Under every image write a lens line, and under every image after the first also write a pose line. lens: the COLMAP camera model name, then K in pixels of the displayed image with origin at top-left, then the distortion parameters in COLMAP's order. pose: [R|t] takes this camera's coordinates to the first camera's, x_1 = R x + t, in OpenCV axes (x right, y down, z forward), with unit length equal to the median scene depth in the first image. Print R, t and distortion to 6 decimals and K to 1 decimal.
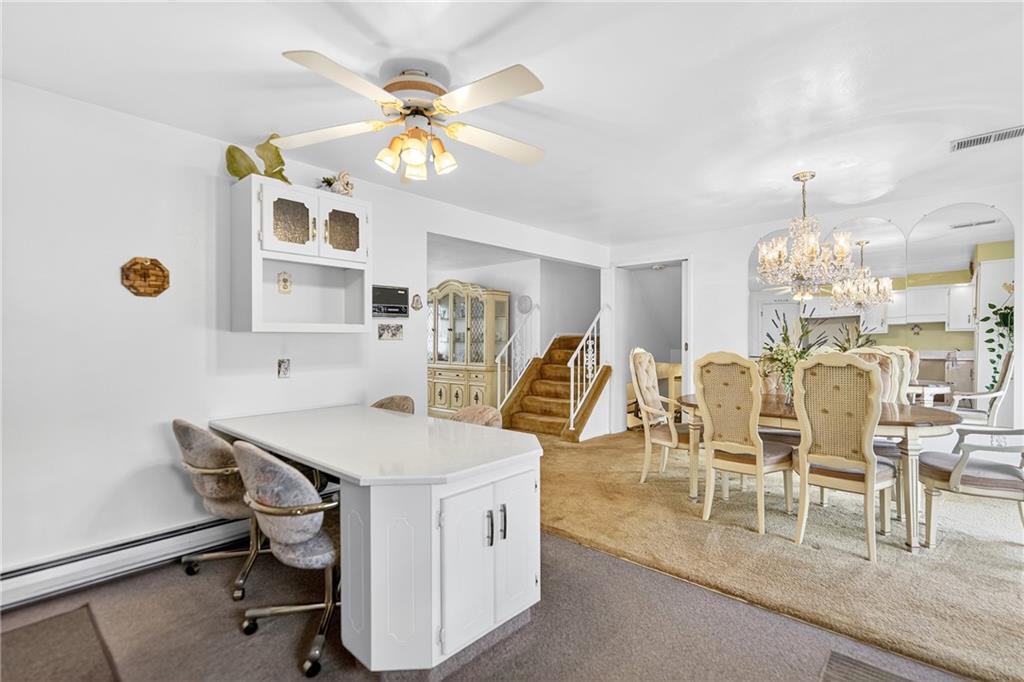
lens RADIAL K [[461.0, 0, 514.2], [0, 461.0, 339.2], [0, 0, 1]] dist [-0.005291, -0.001197]
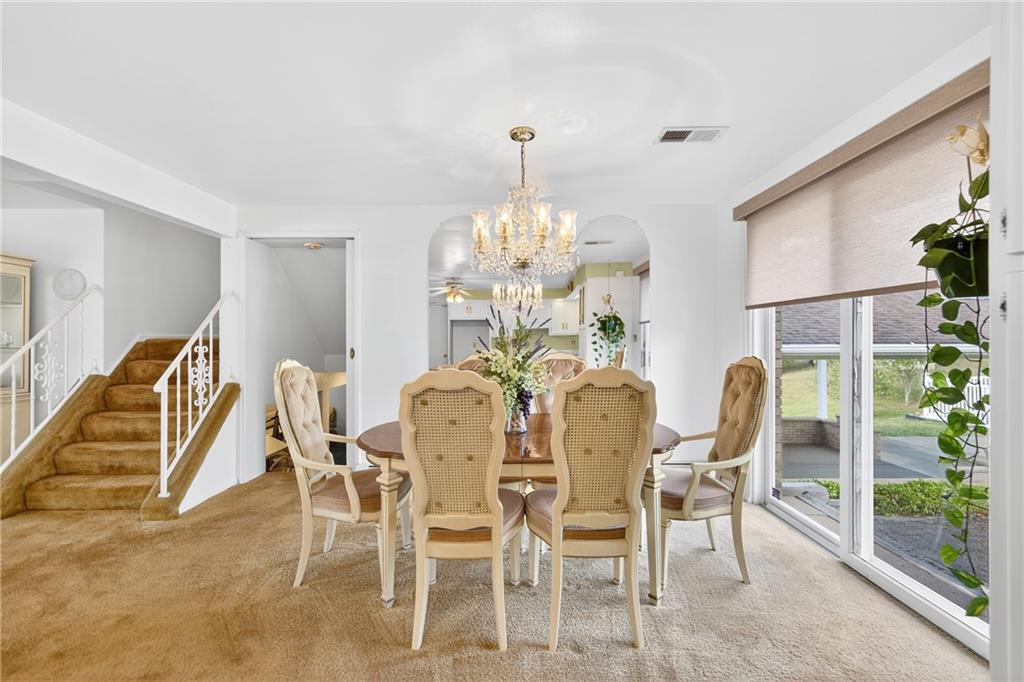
lens RADIAL K [[461.0, 0, 522.7], [0, 461.0, 341.9], [0, 0, 1]] dist [-0.005291, -0.001197]
pose [[0.728328, -0.004494, 0.685214, 0.055218], [0.001219, 0.999985, 0.005262, -0.005296], [-0.685228, -0.002997, 0.728323, 0.242152]]
